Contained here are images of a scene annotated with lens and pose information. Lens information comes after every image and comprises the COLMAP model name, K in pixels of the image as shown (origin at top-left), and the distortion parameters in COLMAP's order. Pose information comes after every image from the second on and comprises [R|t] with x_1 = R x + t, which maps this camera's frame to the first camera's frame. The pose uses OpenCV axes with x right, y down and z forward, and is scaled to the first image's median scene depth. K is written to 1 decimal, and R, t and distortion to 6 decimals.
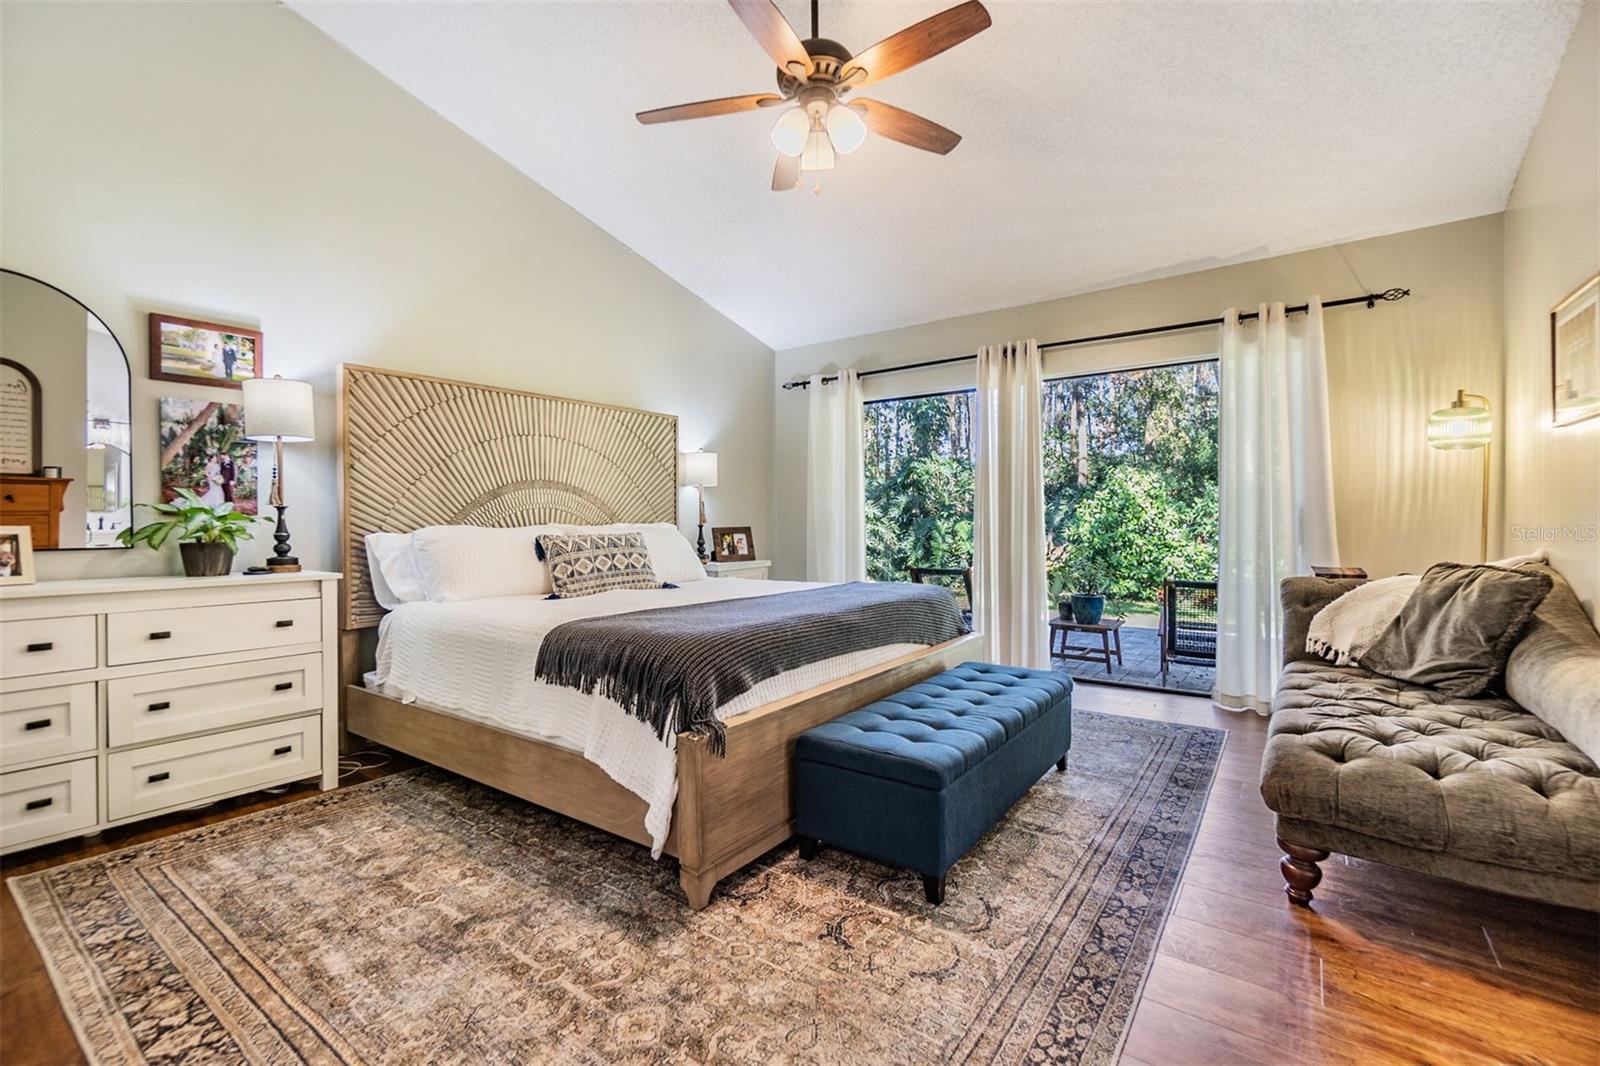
lens RADIAL K [[694.7, 0, 796.1], [0, 694.7, 534.7], [0, 0, 1]] dist [-0.003484, -0.000094]
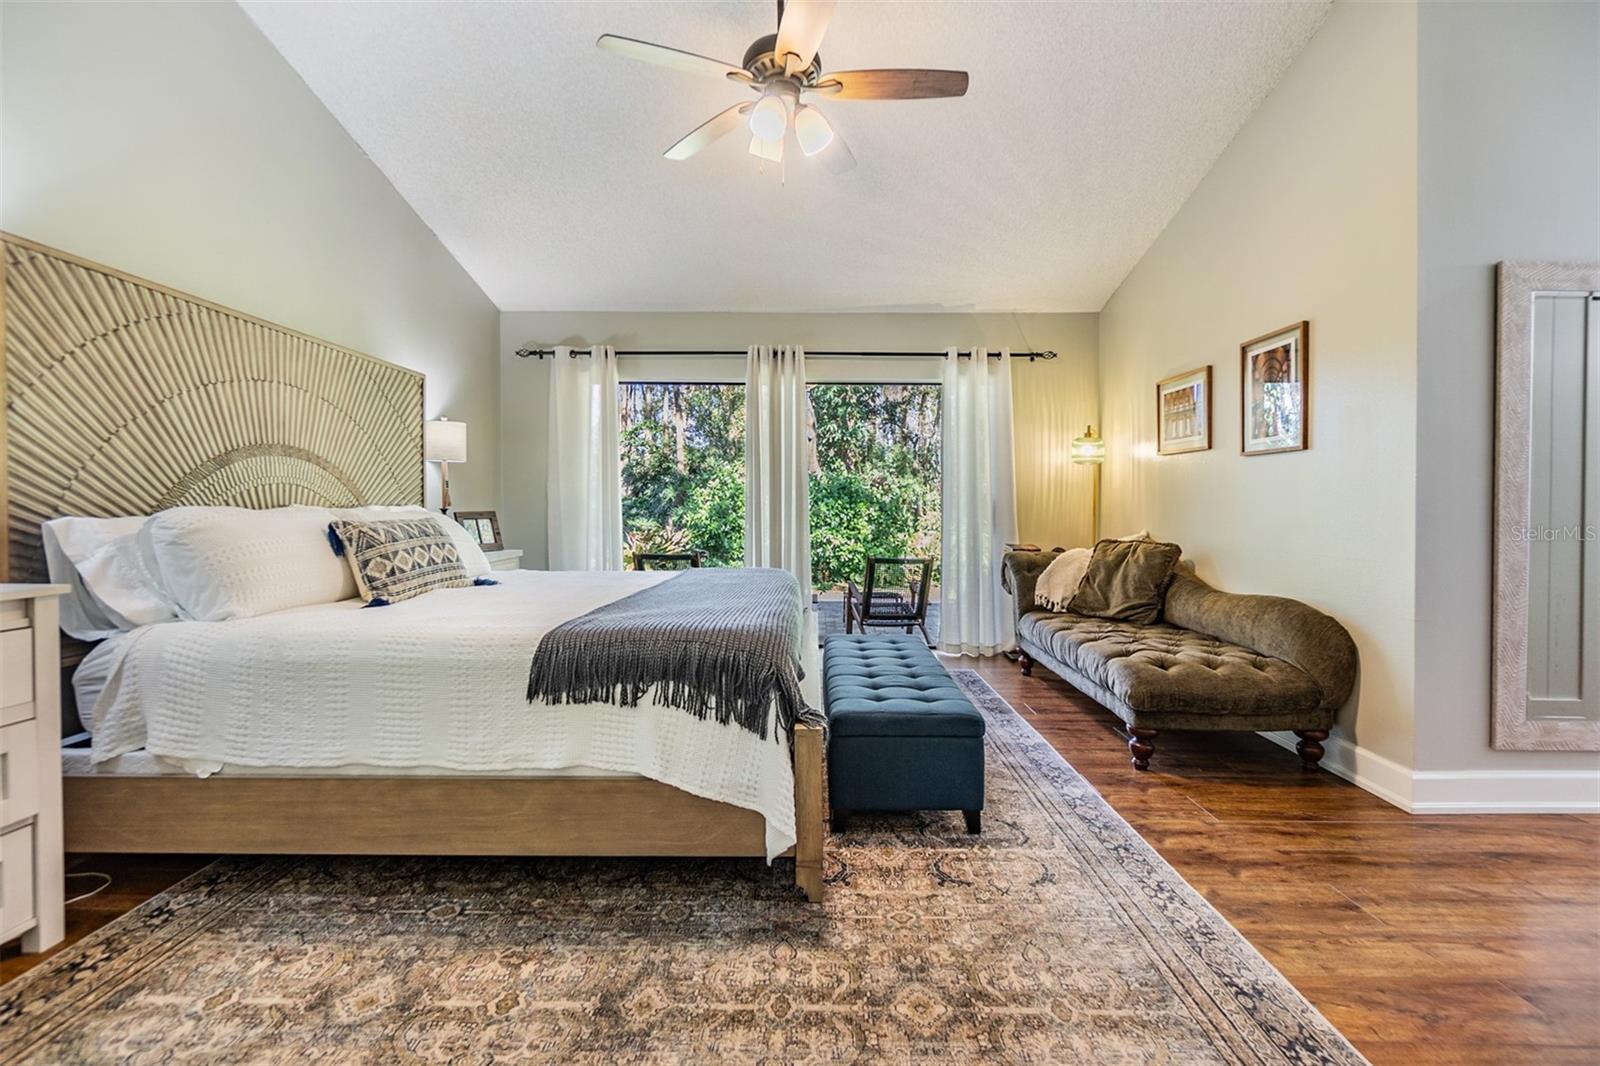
lens RADIAL K [[694.7, 0, 802.8], [0, 694.7, 519.8], [0, 0, 1]] dist [-0.003484, -0.000094]
pose [[0.814942, 0.001277, 0.579541, -0.525776], [-0.000856, 0.999999, -0.001000, -0.000537], [-0.579542, 0.000319, 0.814942, 0.150533]]
